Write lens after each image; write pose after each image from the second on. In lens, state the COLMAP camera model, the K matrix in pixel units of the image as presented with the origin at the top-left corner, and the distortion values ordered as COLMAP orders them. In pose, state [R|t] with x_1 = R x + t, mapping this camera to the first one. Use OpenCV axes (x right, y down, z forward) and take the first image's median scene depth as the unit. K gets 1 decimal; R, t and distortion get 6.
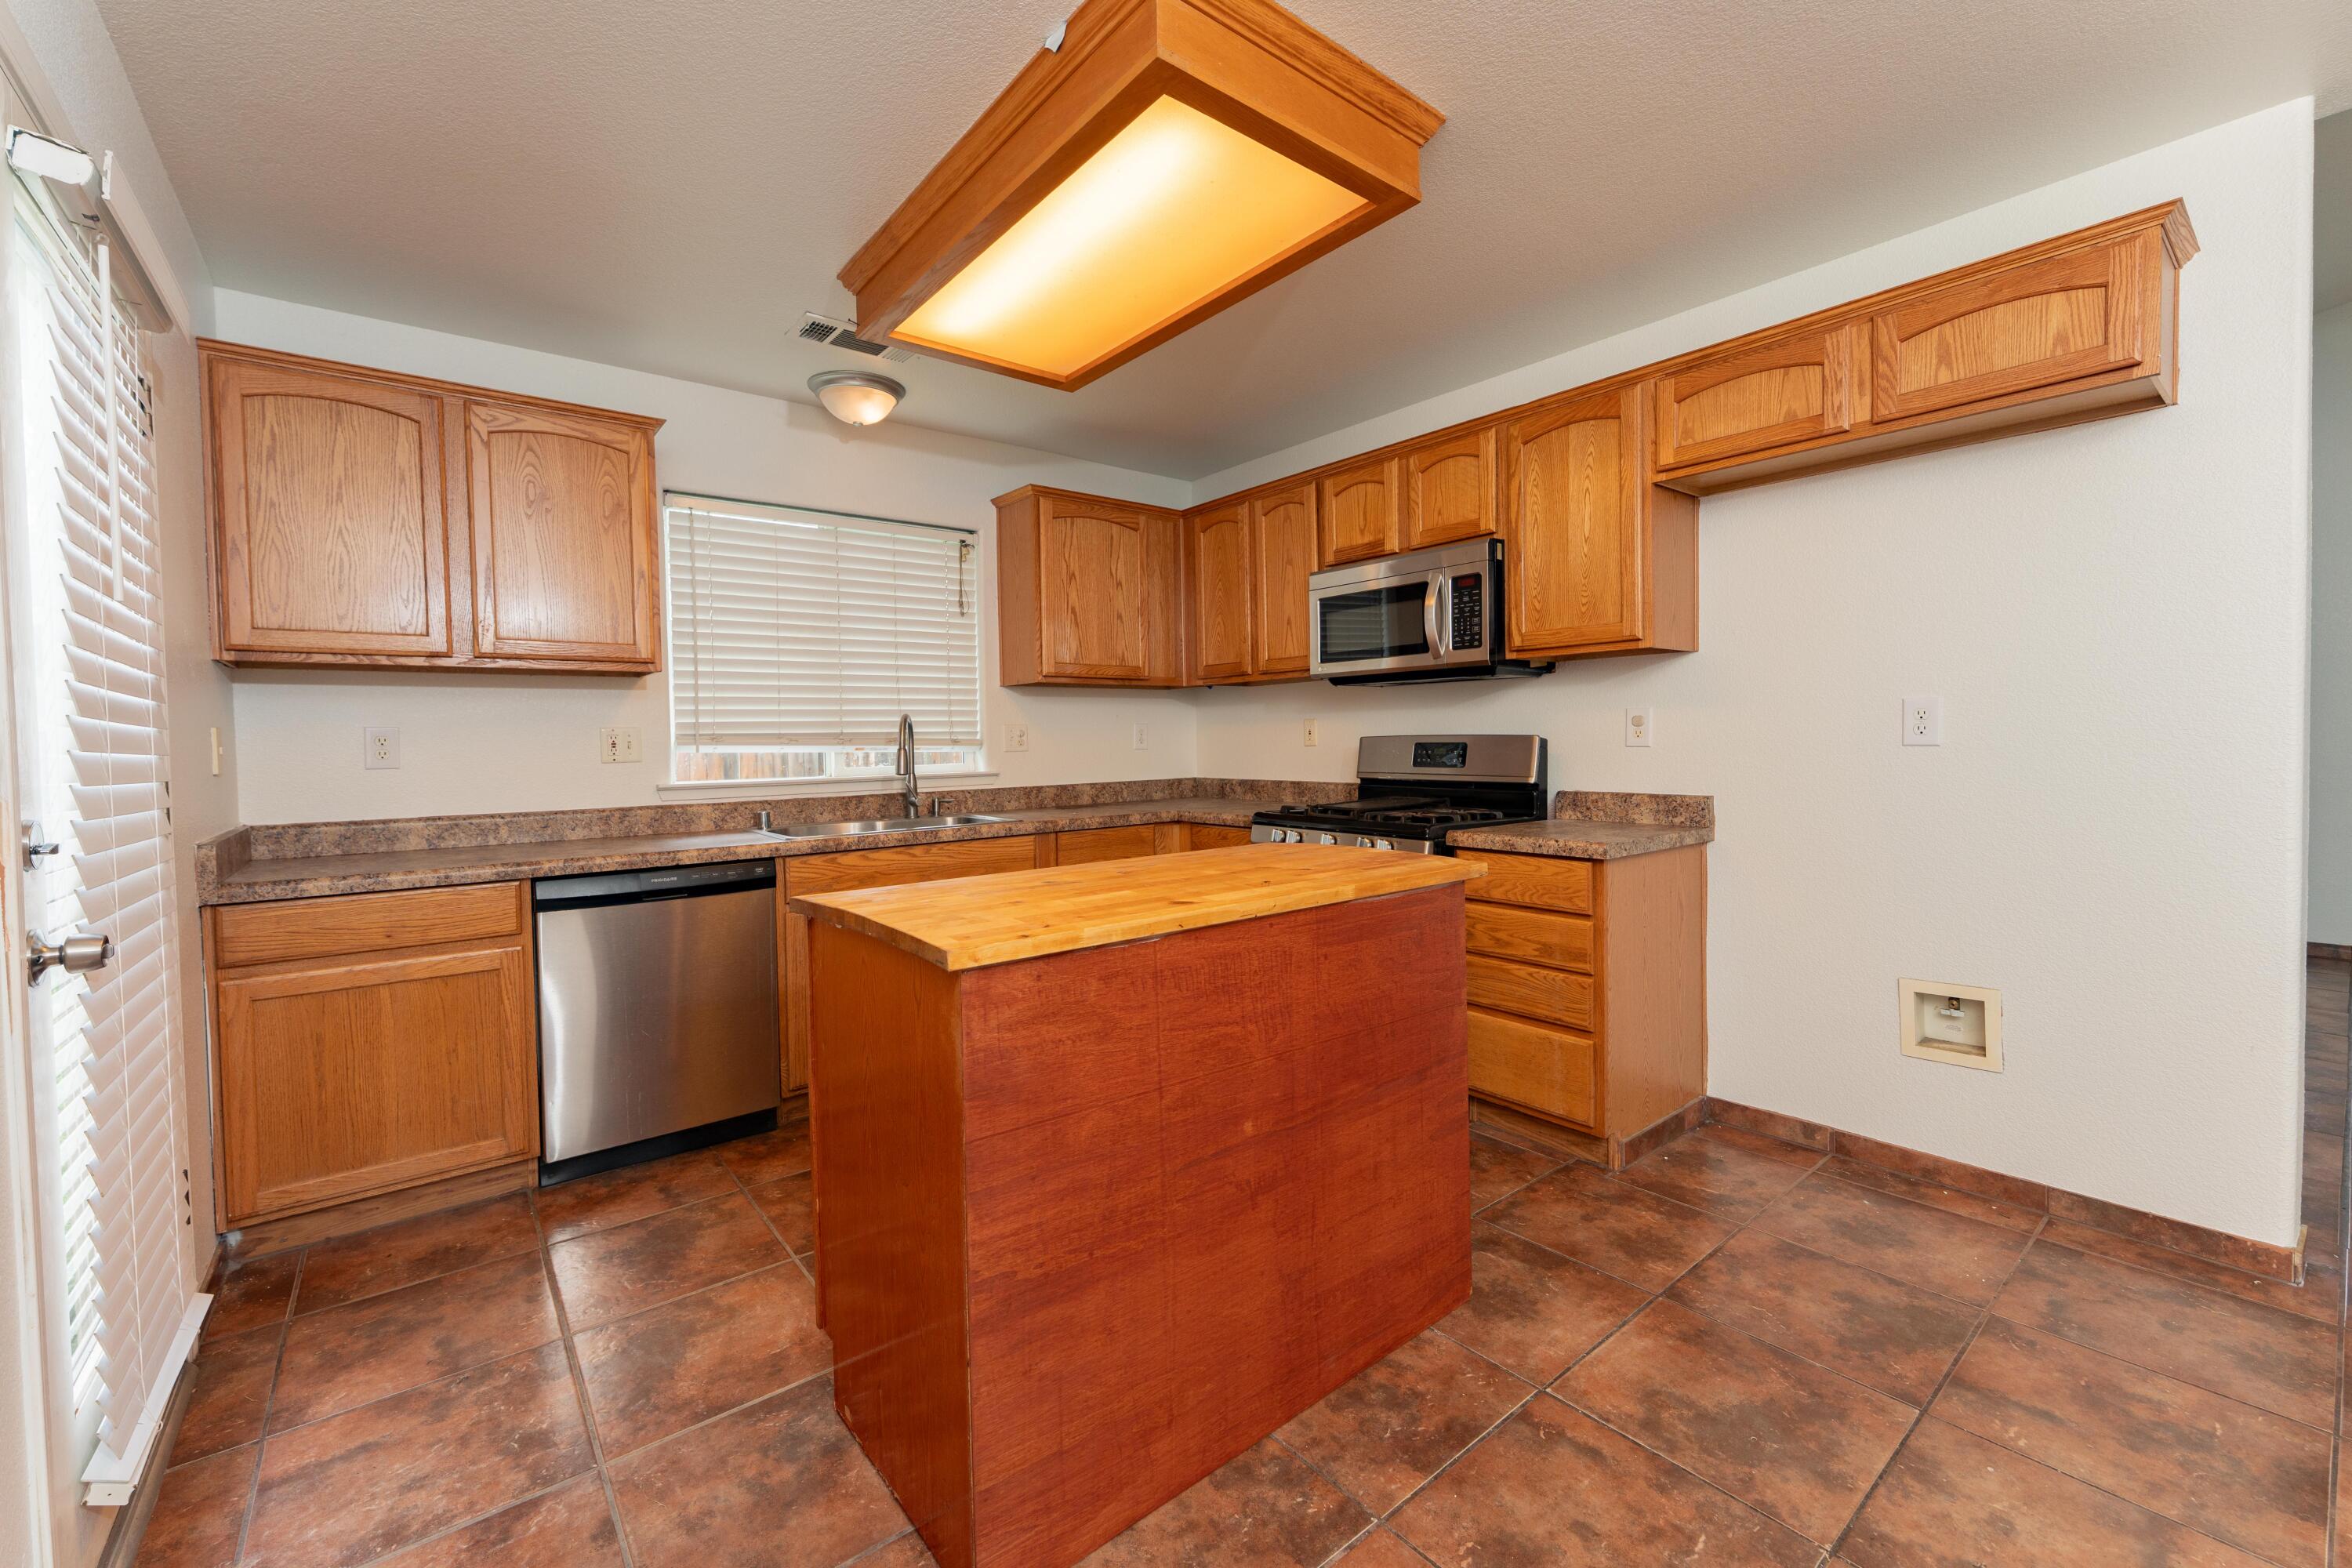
lens RADIAL K [[953.1, 0, 1174.3], [0, 953.1, 766.0], [0, 0, 1]] dist [-0.000731, -0.000238]
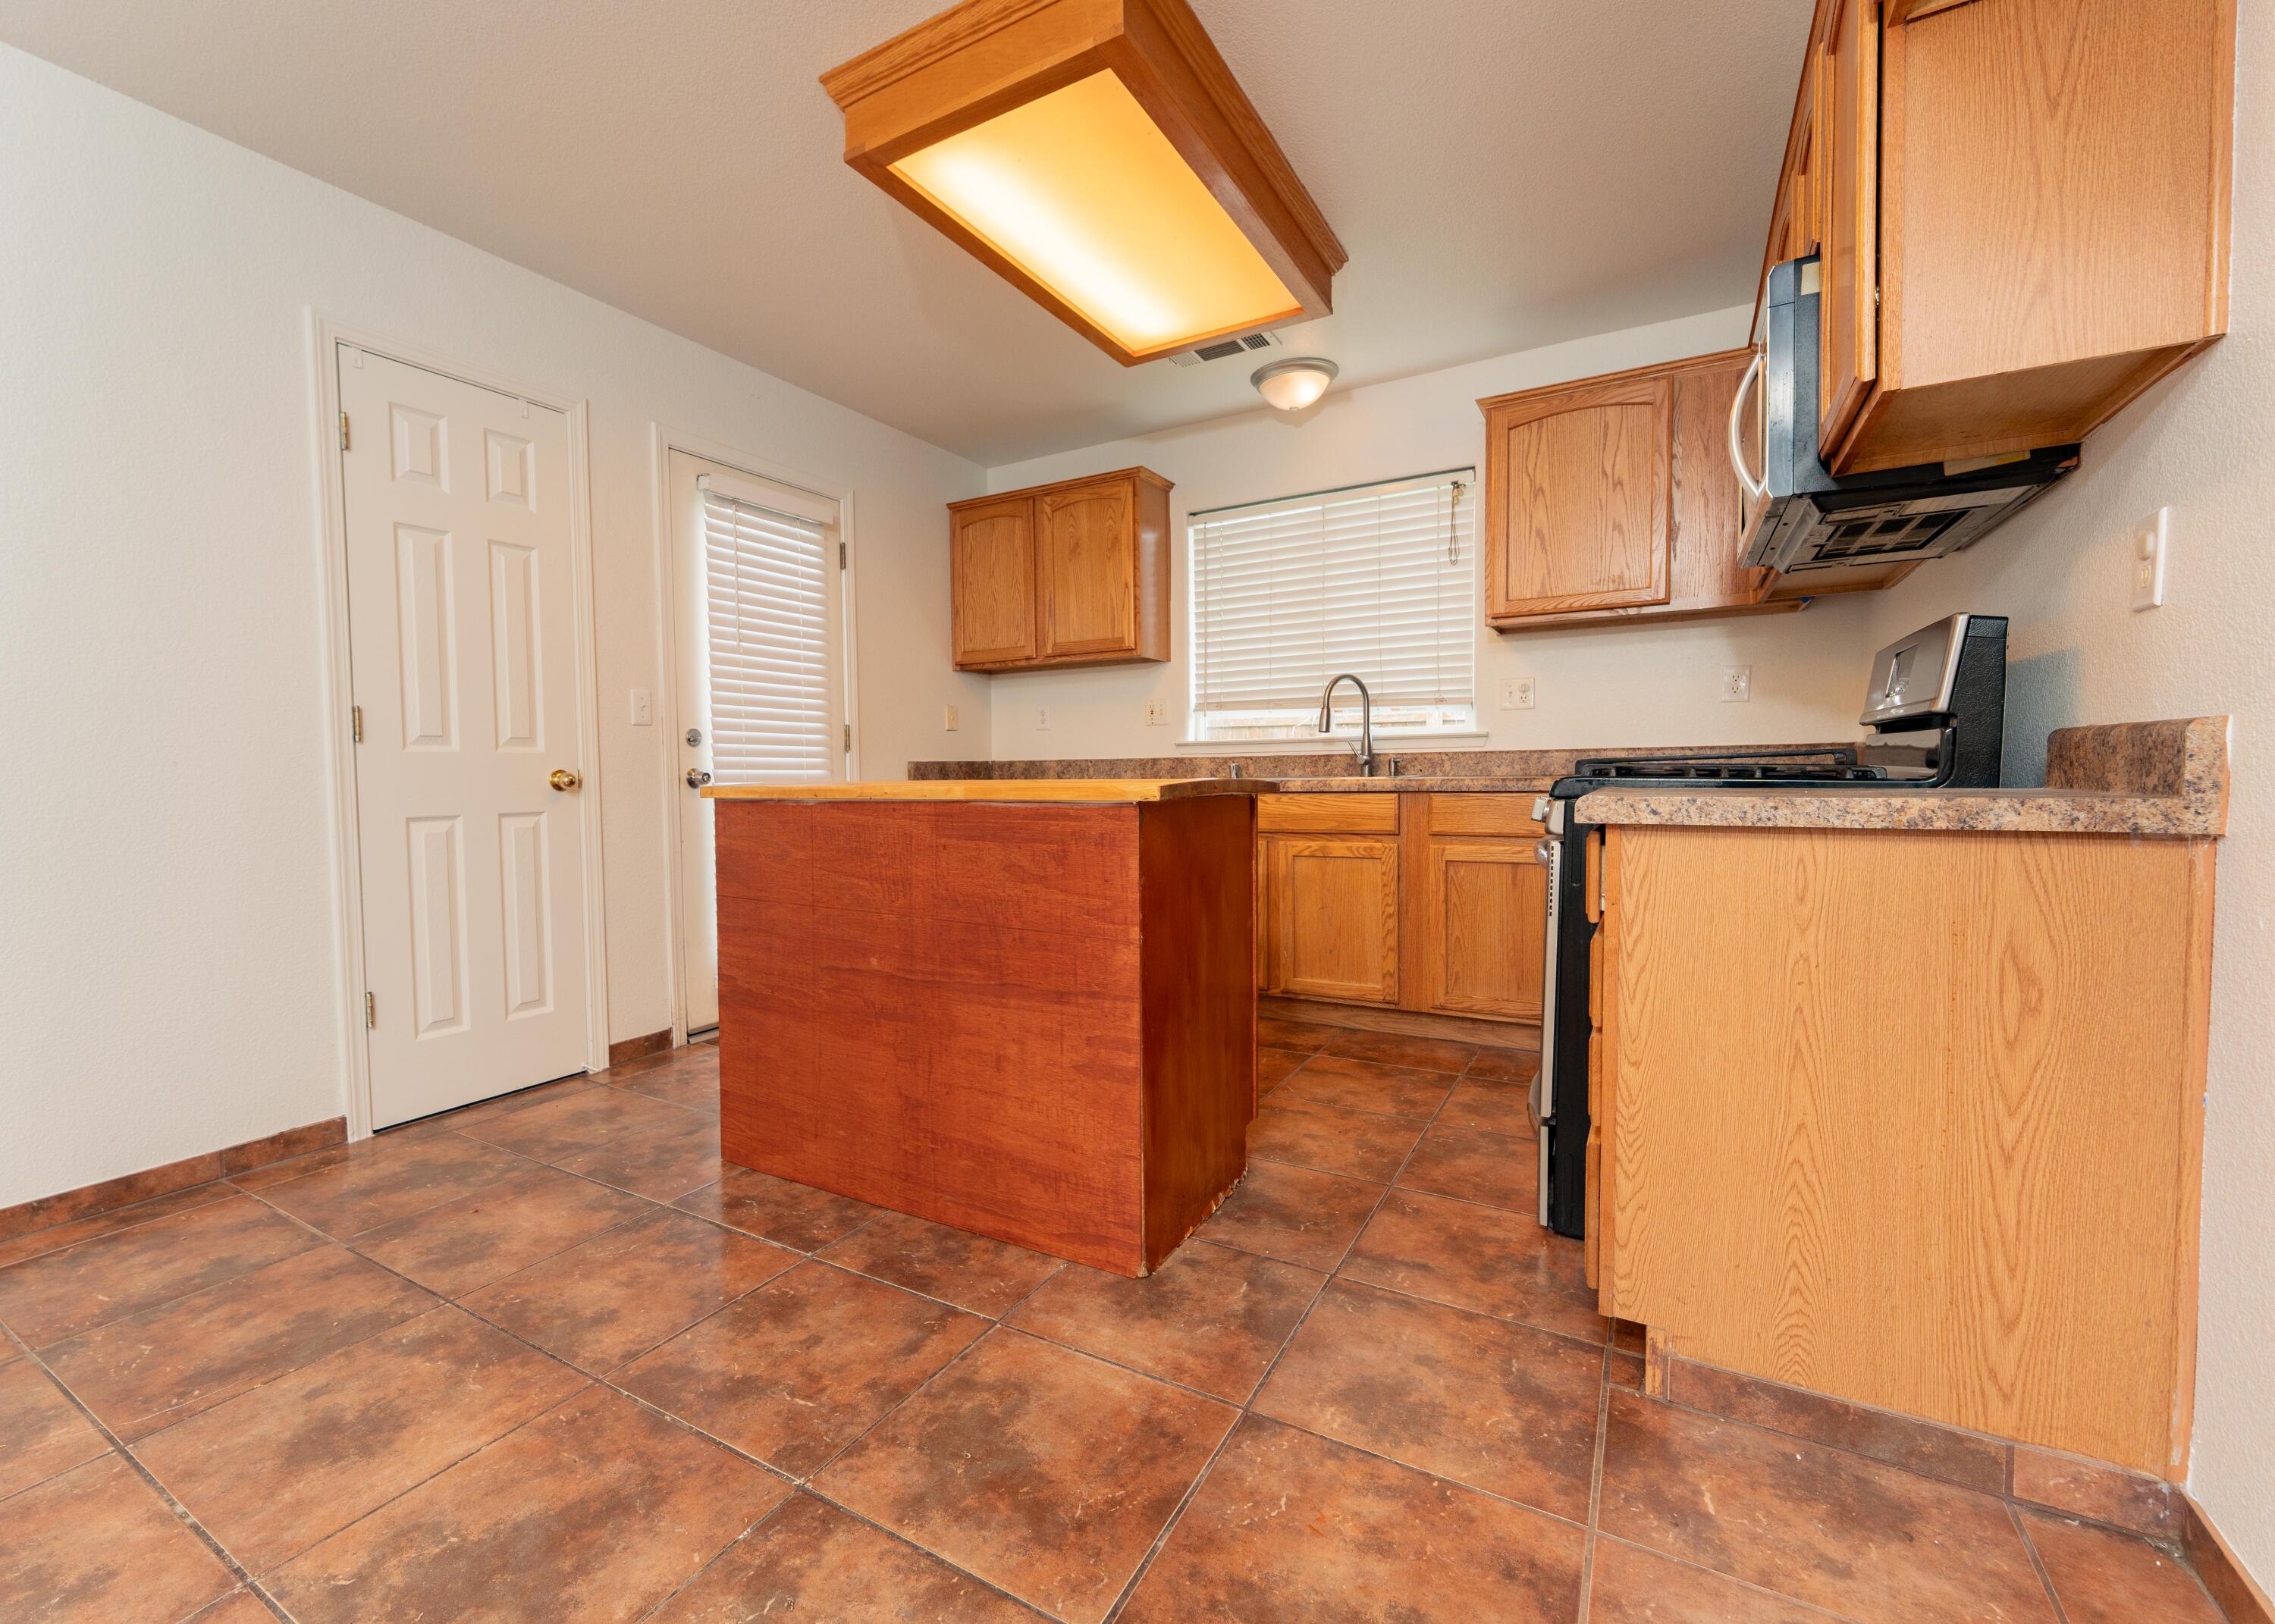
lens RADIAL K [[979.4, 0, 1052.1], [0, 979.4, 812.1], [0, 0, 1]] dist [0.000077, -0.000137]
pose [[0.330593, 0.052863, -0.942292, 0.739444], [-0.016103, 0.998601, 0.050372, 0.055134], [0.943636, -0.001479, 0.330981, 0.415430]]
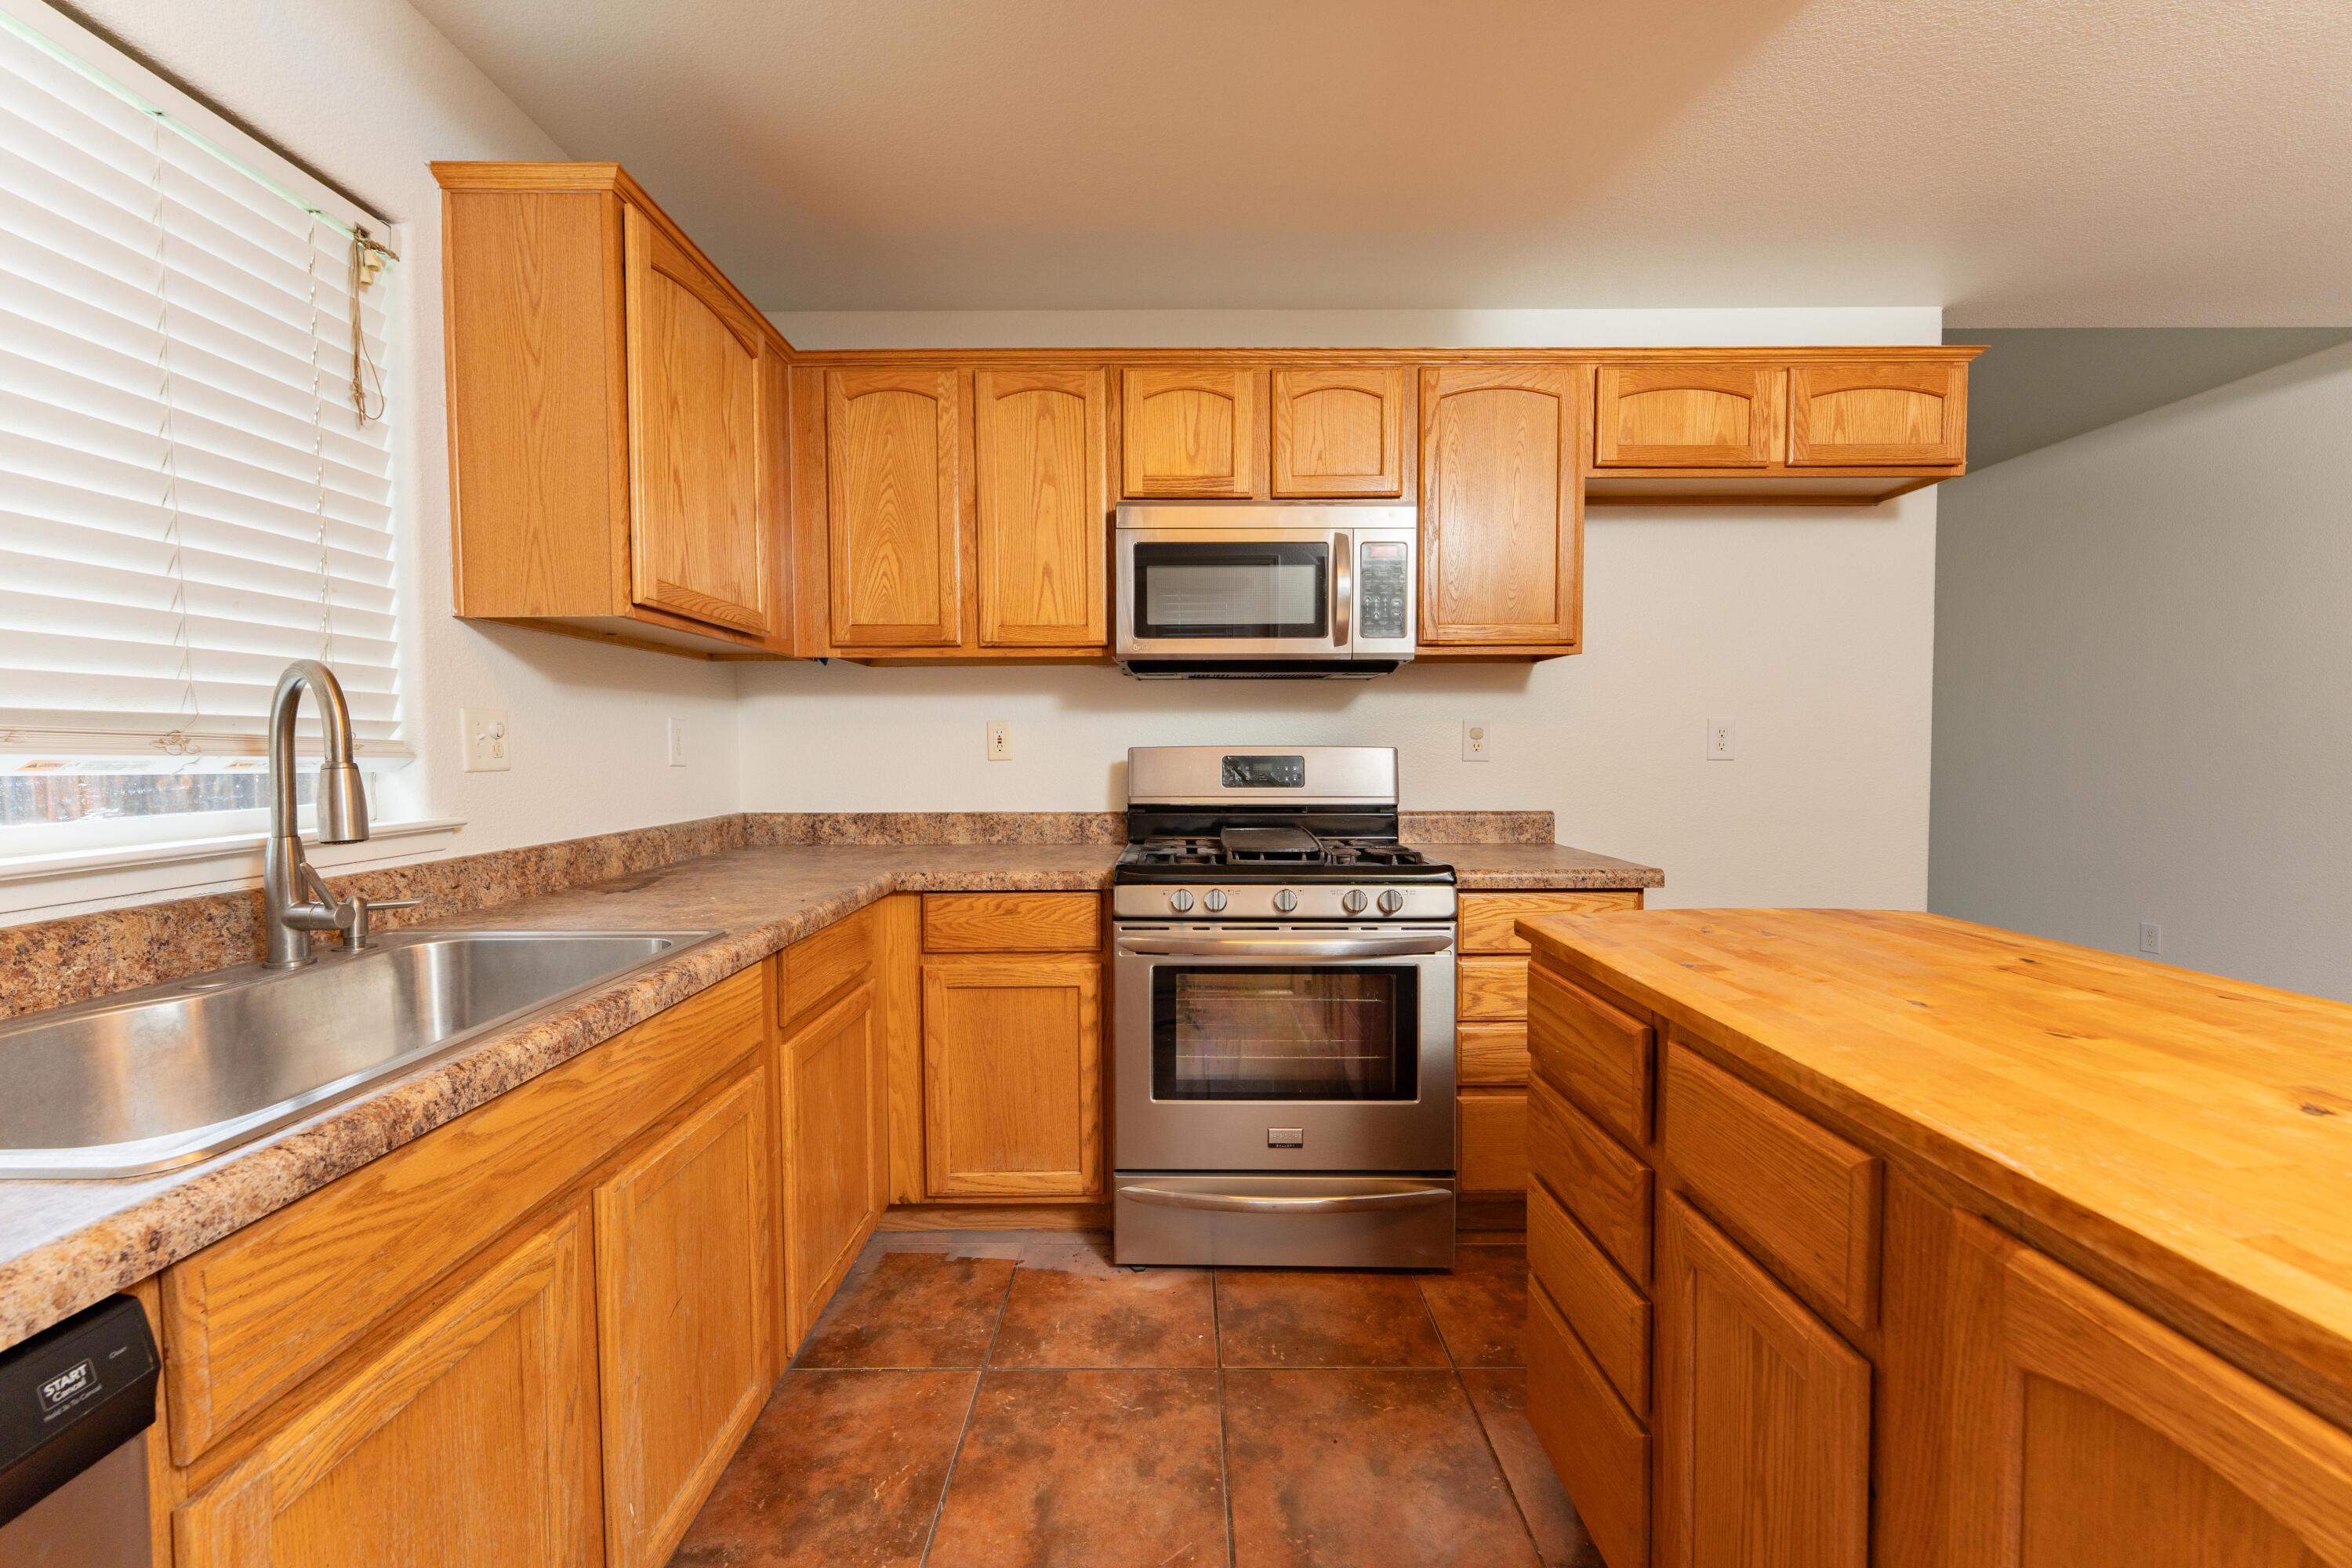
lens RADIAL K [[935.5, 0, 1176.0], [0, 935.5, 784.0], [0, 0, 1]] dist [-0.000771, -0.000661]
pose [[0.625121, -0.017282, 0.780337, -0.415299], [0.015603, 0.999832, 0.009645, -0.011371], [-0.780372, 0.006146, 0.625285, 0.662261]]
